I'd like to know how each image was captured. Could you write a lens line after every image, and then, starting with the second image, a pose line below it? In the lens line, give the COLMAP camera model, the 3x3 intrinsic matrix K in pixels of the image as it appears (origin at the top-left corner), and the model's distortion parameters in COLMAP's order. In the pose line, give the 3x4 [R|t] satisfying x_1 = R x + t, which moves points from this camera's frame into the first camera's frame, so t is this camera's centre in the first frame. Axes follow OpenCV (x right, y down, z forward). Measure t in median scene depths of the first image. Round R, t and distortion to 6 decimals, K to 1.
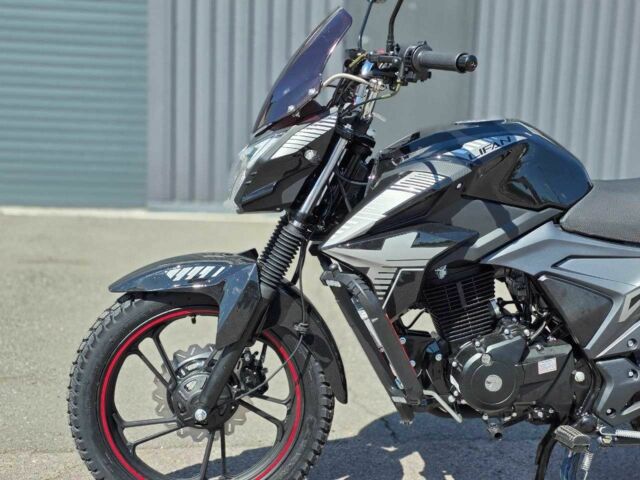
lens RADIAL K [[850.4, 0, 320.7], [0, 850.4, 242.9], [0, 0, 1]] dist [0.188351, -0.514842]
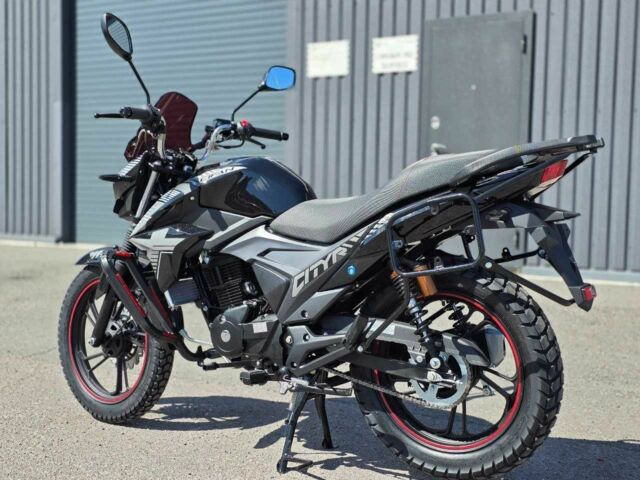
lens RADIAL K [[850.4, 0, 320.7], [0, 850.4, 242.9], [0, 0, 1]] dist [0.188351, -0.514842]
pose [[0.807161, 0.012436, -0.590201, 1.166285], [-0.075629, 0.993718, -0.082492, 0.112914], [0.585467, 0.111221, 0.803031, -0.077148]]
